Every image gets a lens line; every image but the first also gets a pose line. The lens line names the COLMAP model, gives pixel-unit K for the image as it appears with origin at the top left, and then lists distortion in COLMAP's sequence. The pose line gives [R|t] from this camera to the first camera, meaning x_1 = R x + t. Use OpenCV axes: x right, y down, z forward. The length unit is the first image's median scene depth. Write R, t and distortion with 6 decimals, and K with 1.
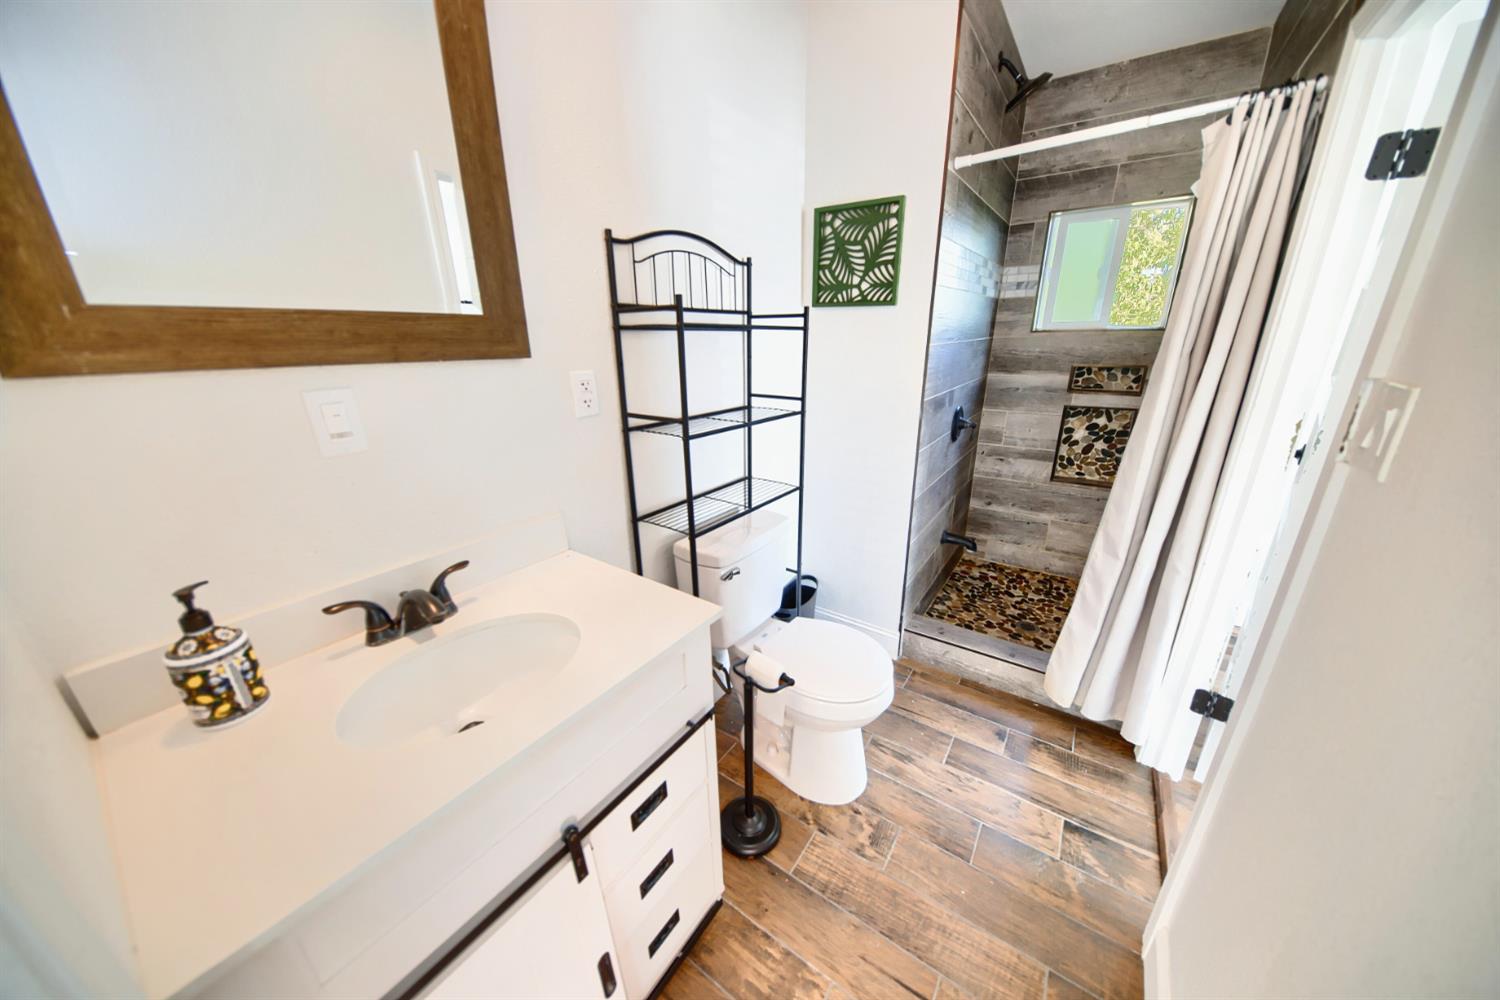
lens RADIAL K [[486.8, 0, 758.5], [0, 486.8, 505.9], [0, 0, 1]] dist [0.005303, -0.006739]
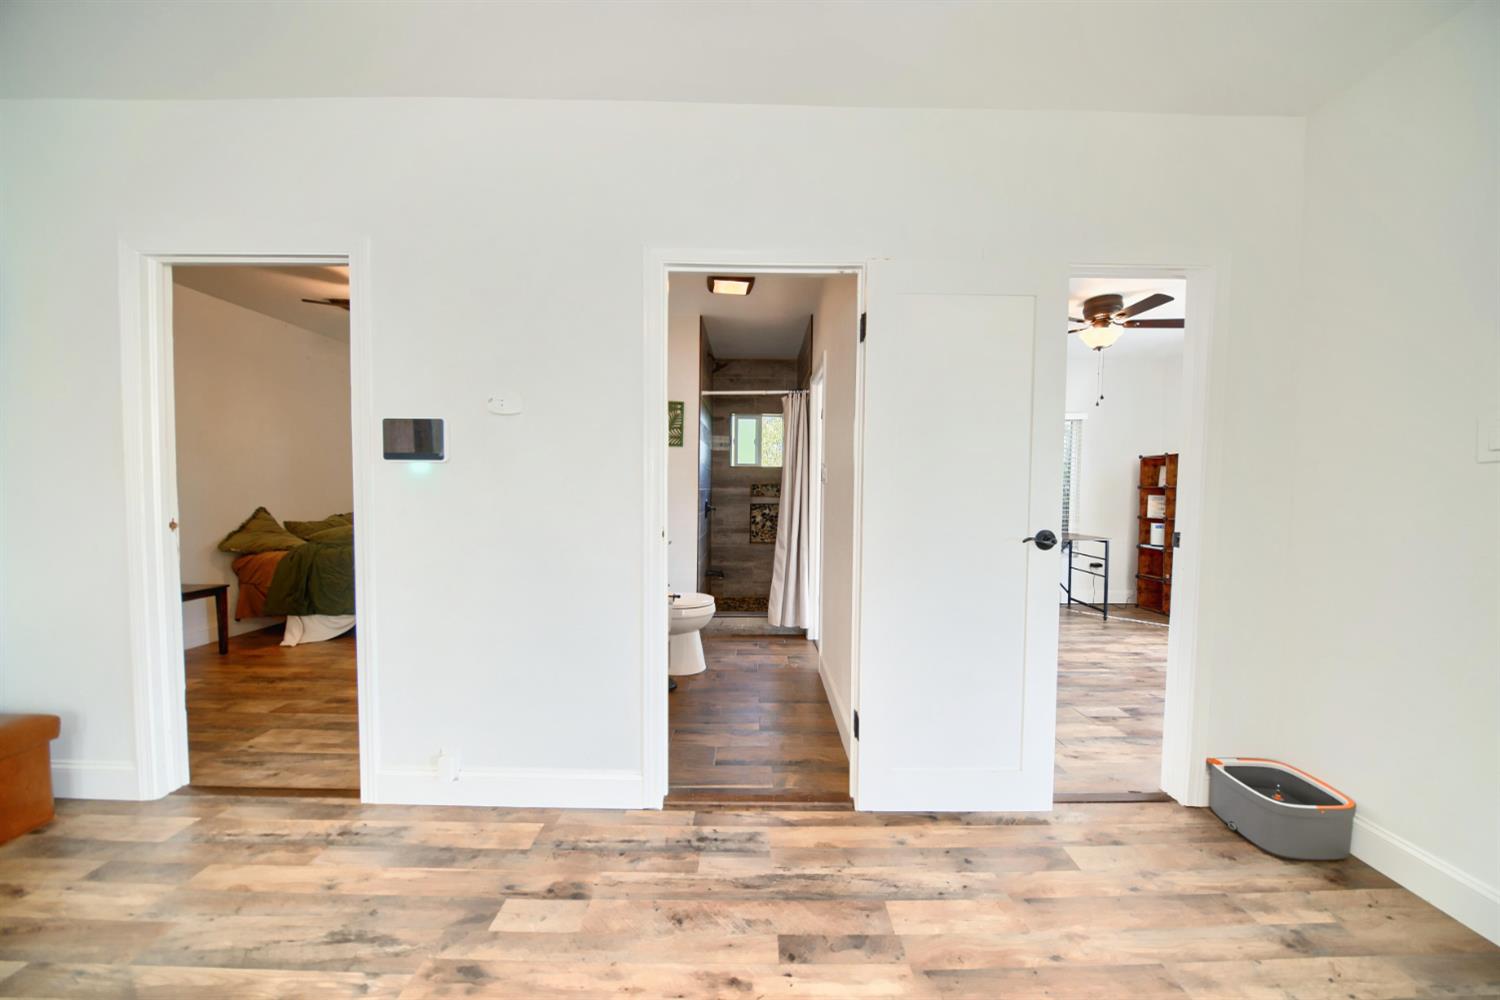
lens RADIAL K [[486.8, 0, 758.5], [0, 486.8, 505.9], [0, 0, 1]] dist [0.005303, -0.006739]
pose [[0.818792, 0.007061, 0.574046, -0.481247], [0.167804, 0.953312, -0.251074, 0.309175], [-0.549018, 0.301905, 0.779380, -0.555105]]
